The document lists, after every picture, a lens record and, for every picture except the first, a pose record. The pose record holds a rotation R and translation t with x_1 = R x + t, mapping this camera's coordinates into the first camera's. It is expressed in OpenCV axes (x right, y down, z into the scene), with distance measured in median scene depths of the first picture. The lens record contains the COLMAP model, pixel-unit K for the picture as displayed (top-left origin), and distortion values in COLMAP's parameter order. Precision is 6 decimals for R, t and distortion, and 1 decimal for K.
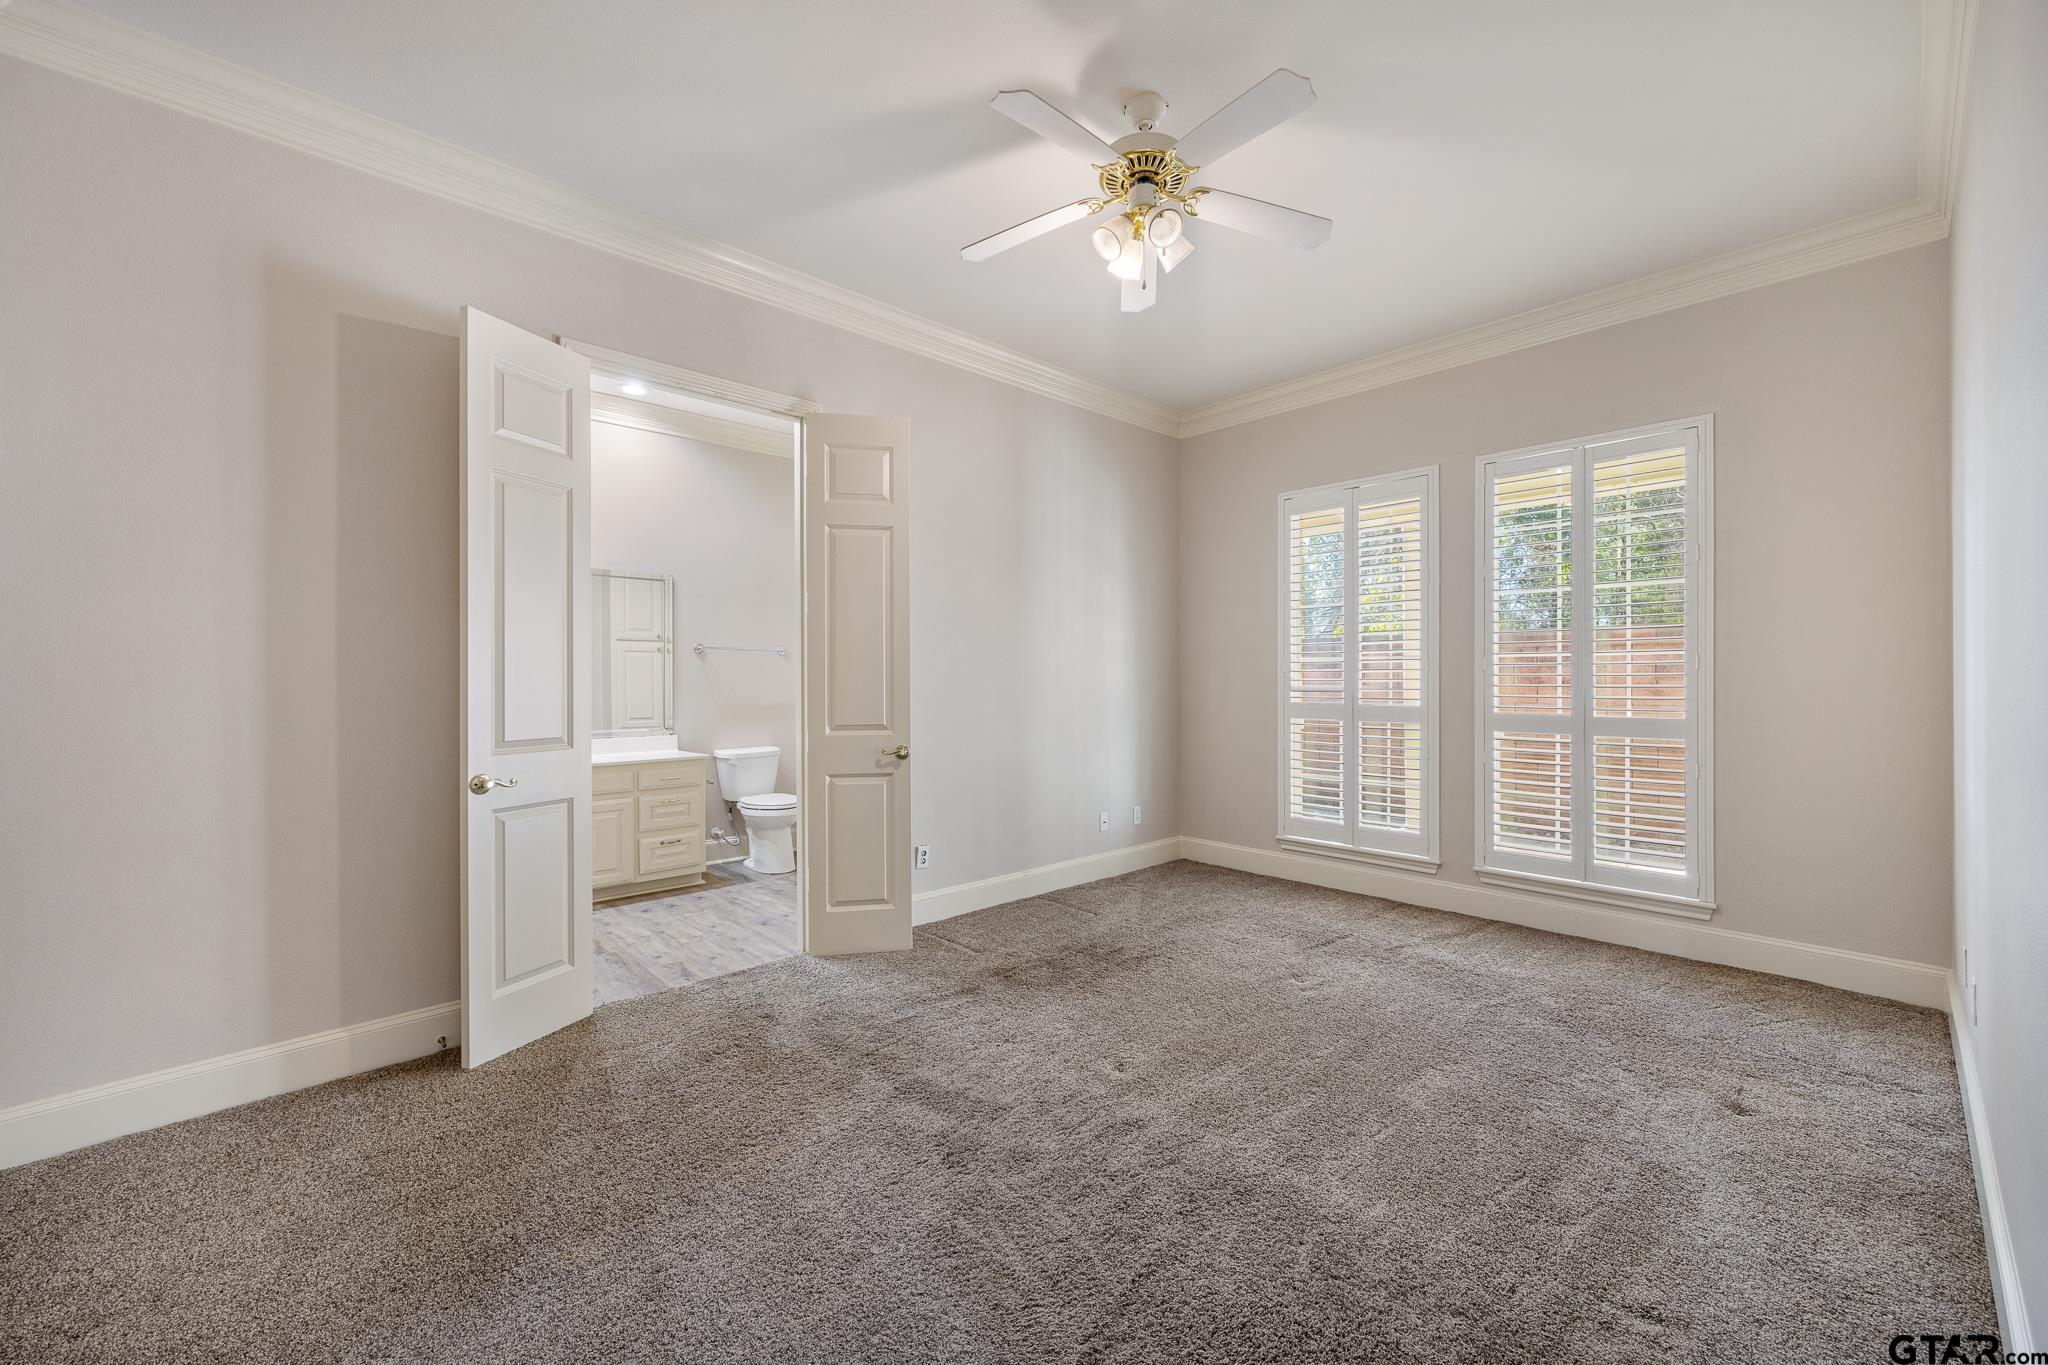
lens RADIAL K [[809.5, 0, 1024.0], [0, 809.5, 682.5], [0, 0, 1]] dist [-0.000714, 0.000099]
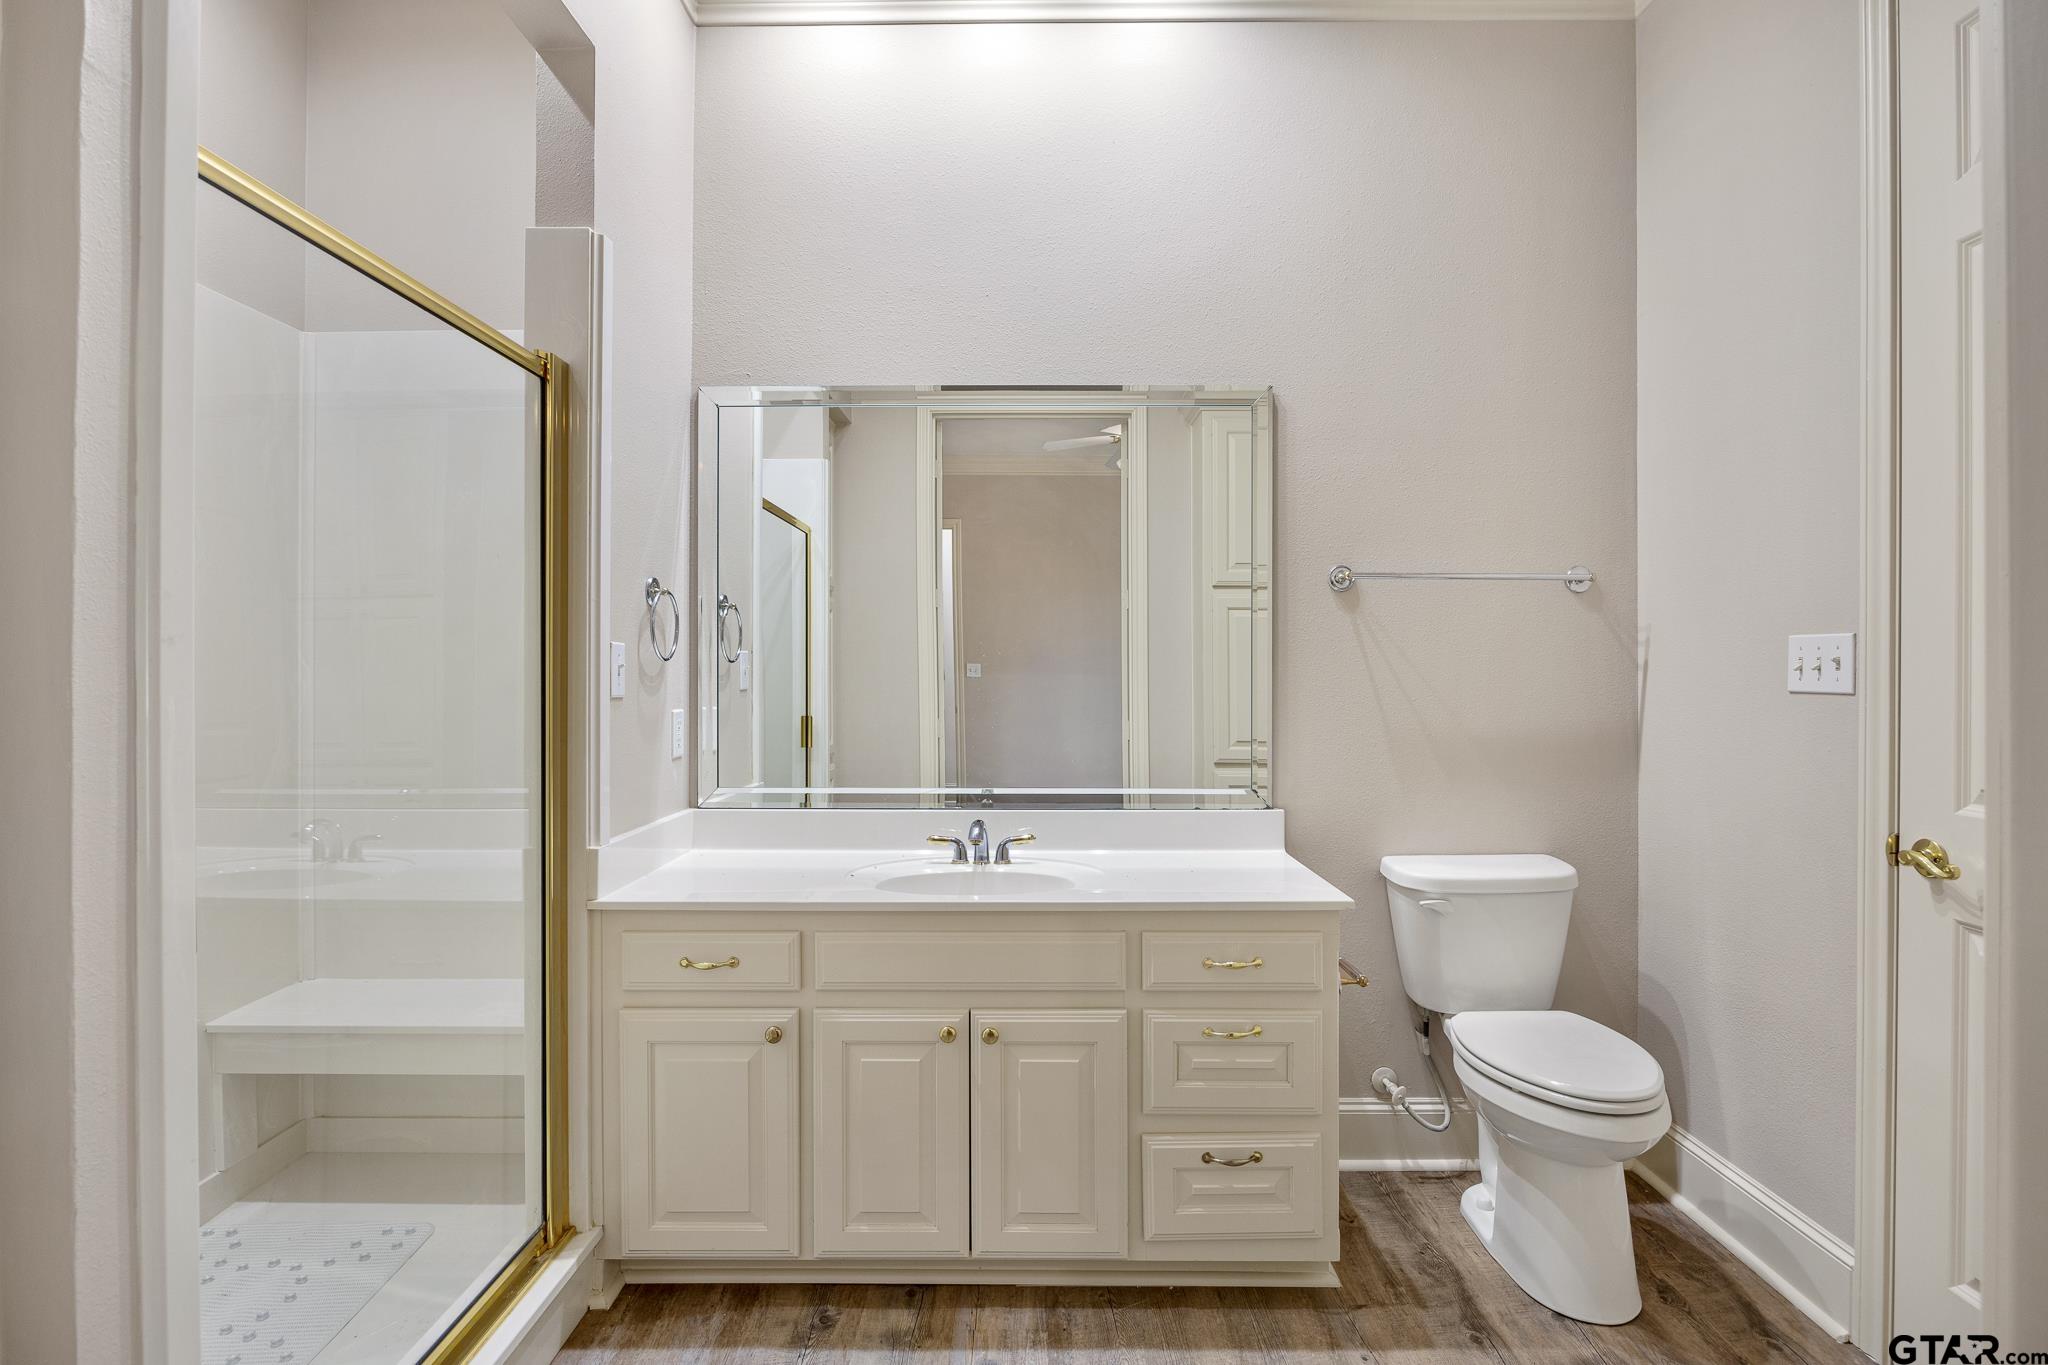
lens RADIAL K [[1105.1, 0, 981.0], [0, 1105.1, 678.7], [0, 0, 1]] dist [-0.001842, -0.000128]
pose [[0.733544, 0.014097, -0.679496, -0.191730], [-0.005791, 0.999878, 0.014492, -0.003057], [0.679617, -0.006696, 0.733536, 0.552547]]
